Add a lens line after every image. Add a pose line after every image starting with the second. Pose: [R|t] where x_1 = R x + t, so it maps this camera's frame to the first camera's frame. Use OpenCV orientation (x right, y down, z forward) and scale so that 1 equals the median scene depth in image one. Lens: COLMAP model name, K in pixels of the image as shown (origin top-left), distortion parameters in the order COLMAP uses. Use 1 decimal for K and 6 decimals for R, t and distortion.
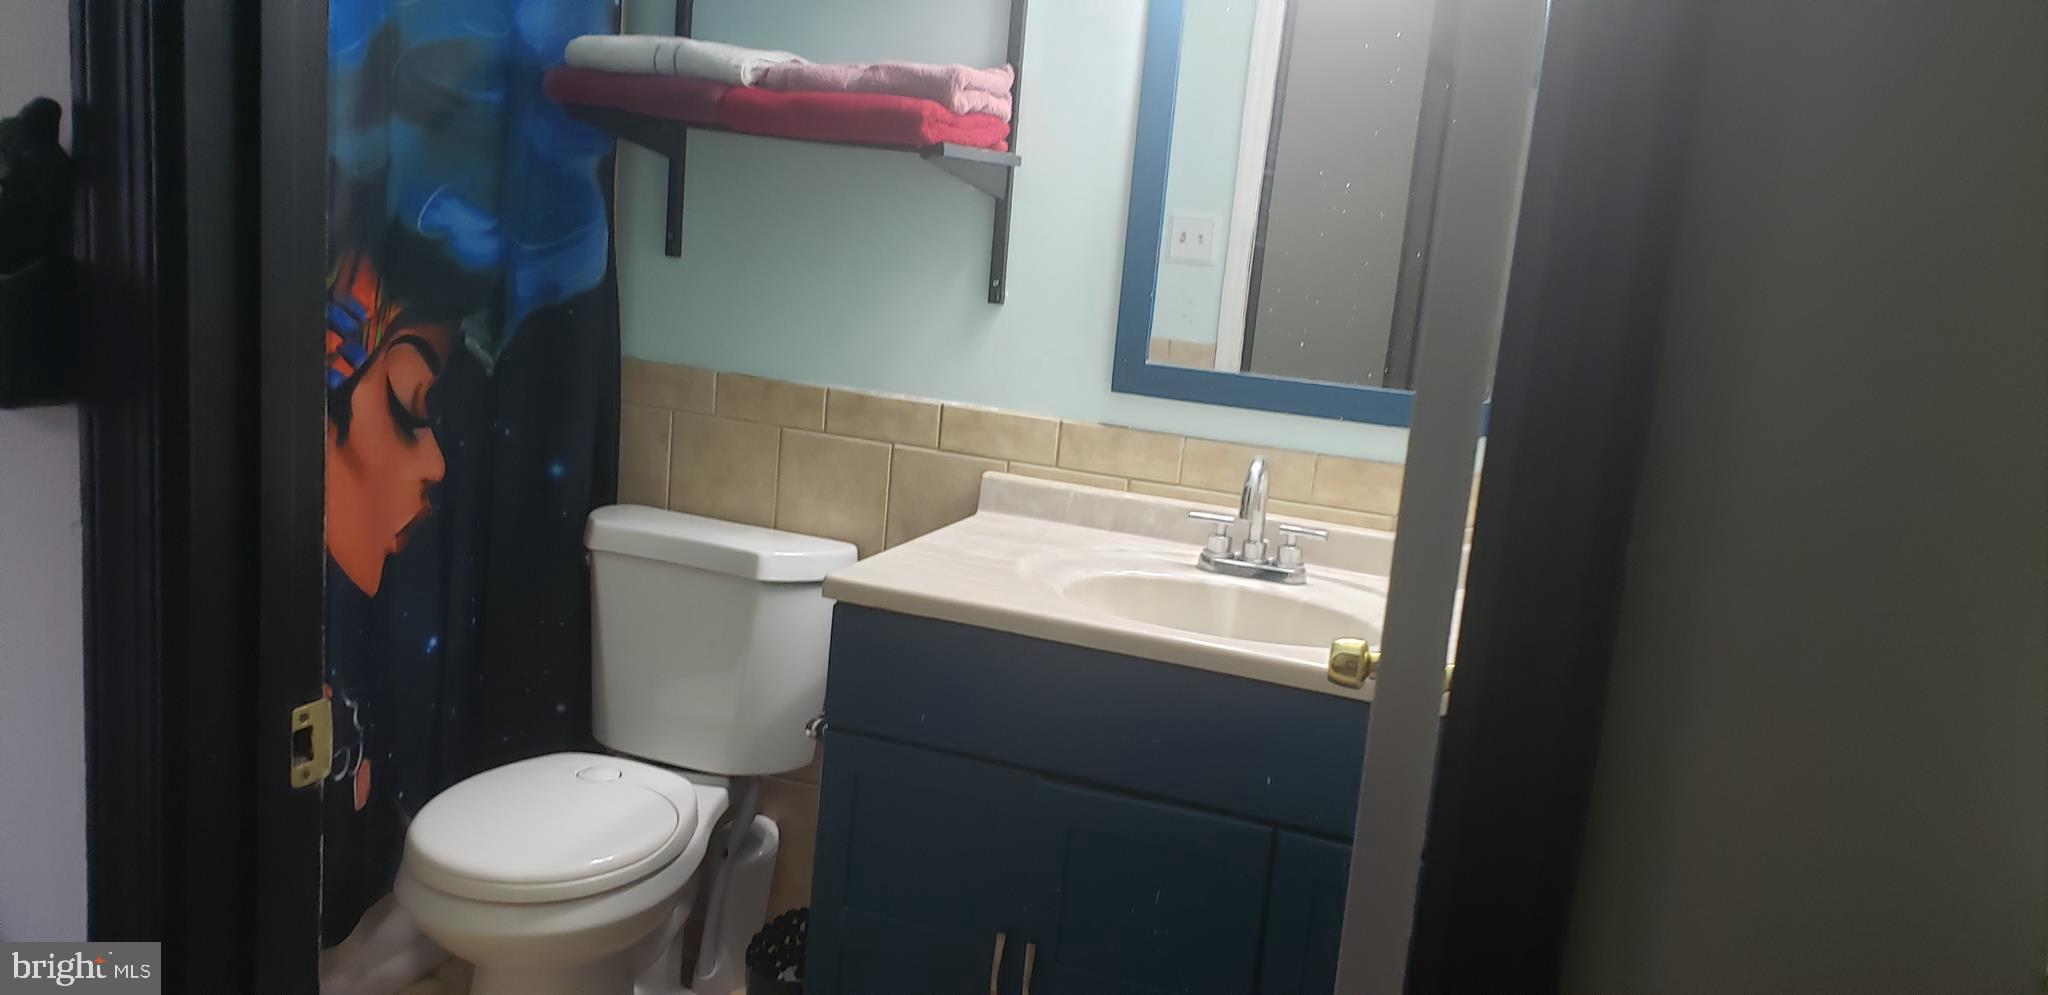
lens RADIAL K [[1584.2, 0, 1103.8], [0, 1584.2, 524.1], [0, 0, 1]] dist [0.007423, -0.046312]
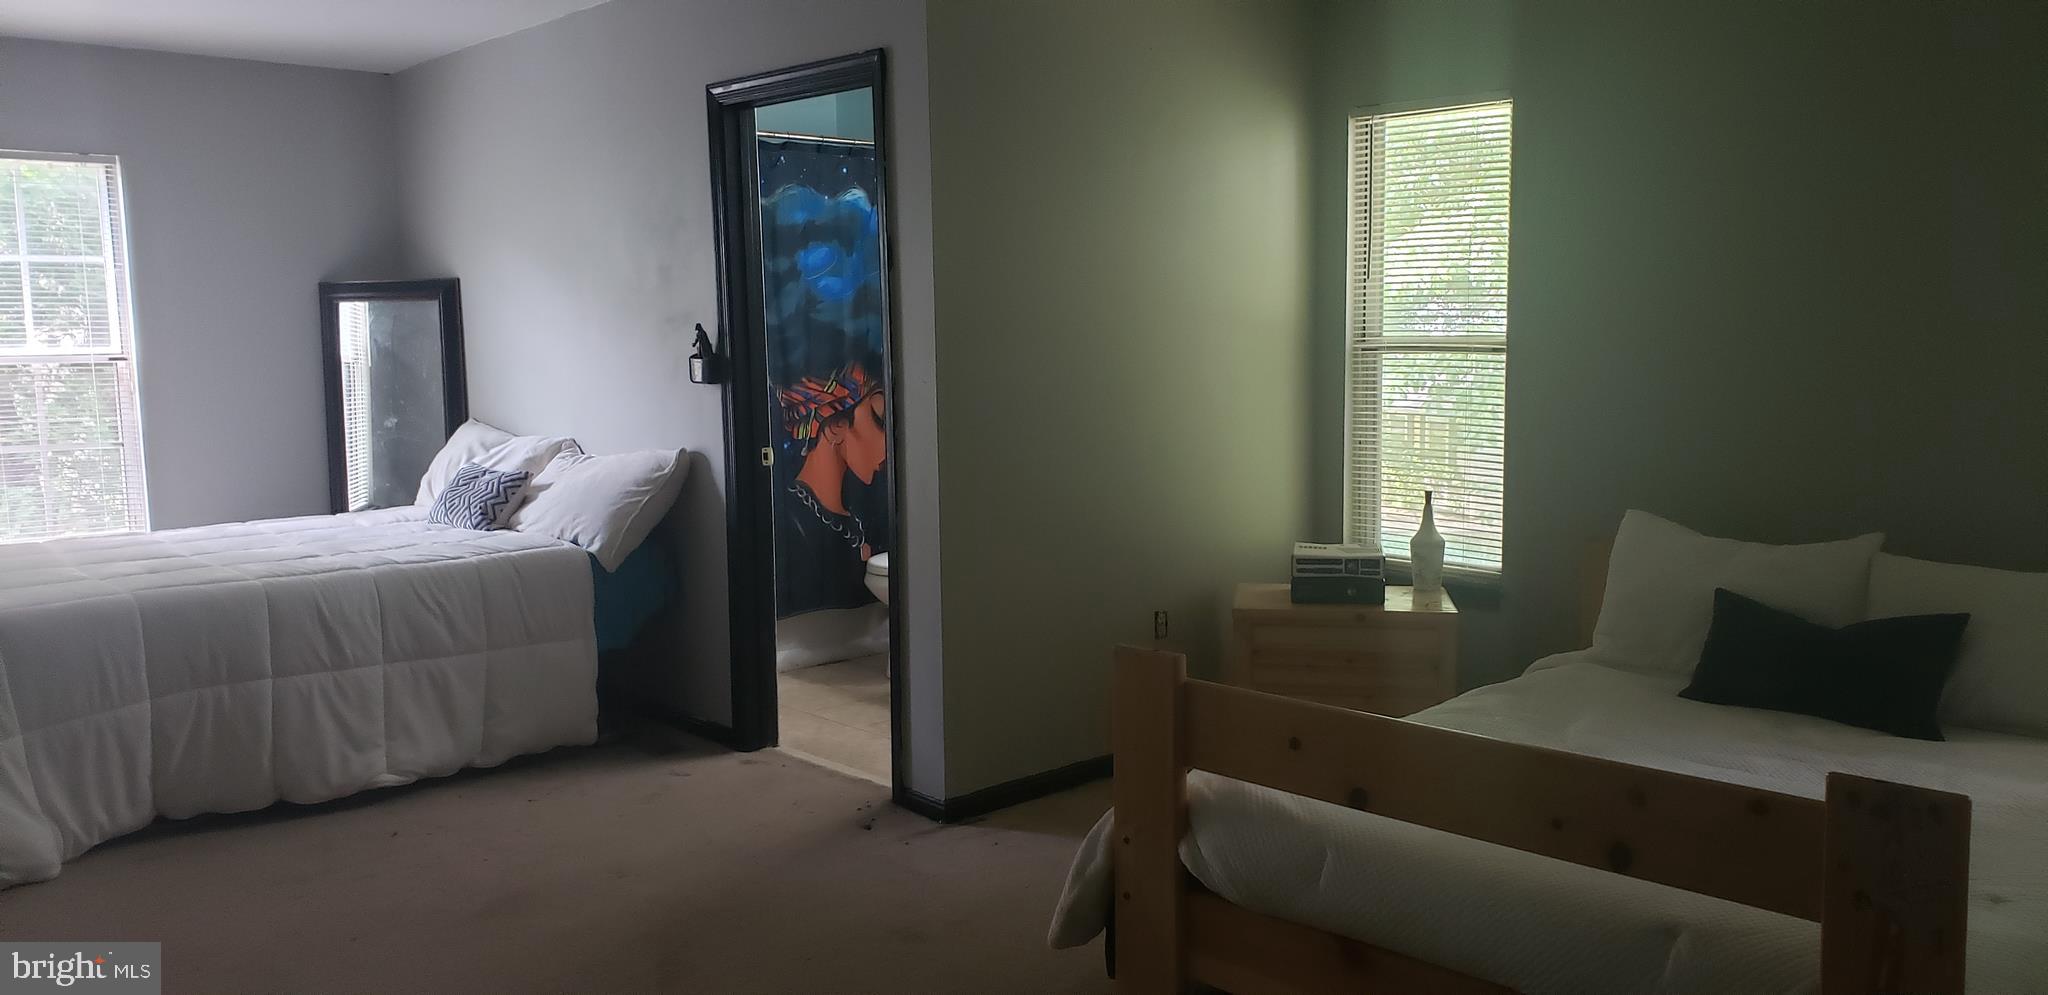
lens RADIAL K [[1584.2, 0, 1103.8], [0, 1584.2, 524.1], [0, 0, 1]] dist [0.007423, -0.046312]
pose [[0.875583, -0.052401, -0.480218, 1.215591], [0.013933, 0.996425, -0.083326, 0.347149], [0.482867, 0.066268, 0.873182, -1.207456]]
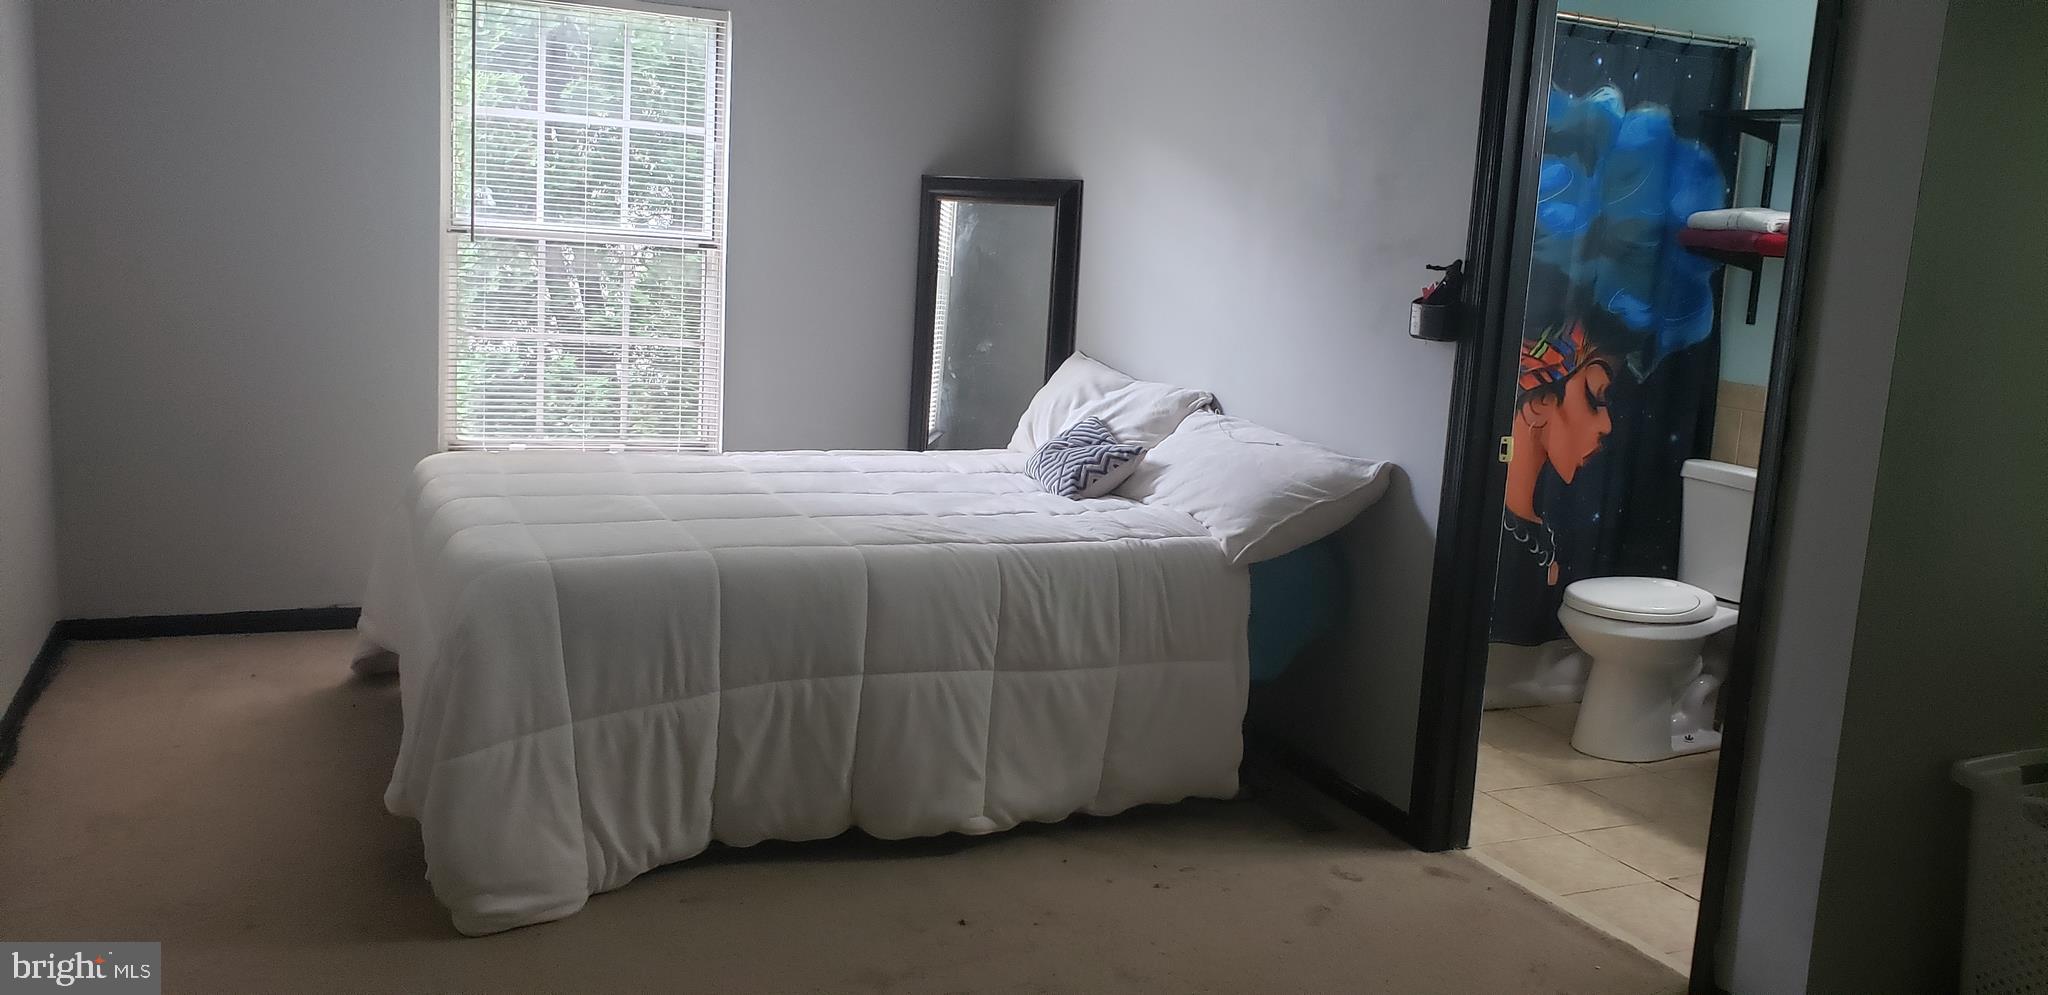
lens RADIAL K [[1582.5, 0, 1024.0], [0, 1582.5, 497.5], [0, 0, 1]] dist [0.236541, -0.852277]
pose [[0.672539, 0.053884, -0.738097, 0.610423], [-0.126603, 0.991021, -0.043009, 0.241434], [0.729152, 0.122371, 0.673322, -0.930186]]
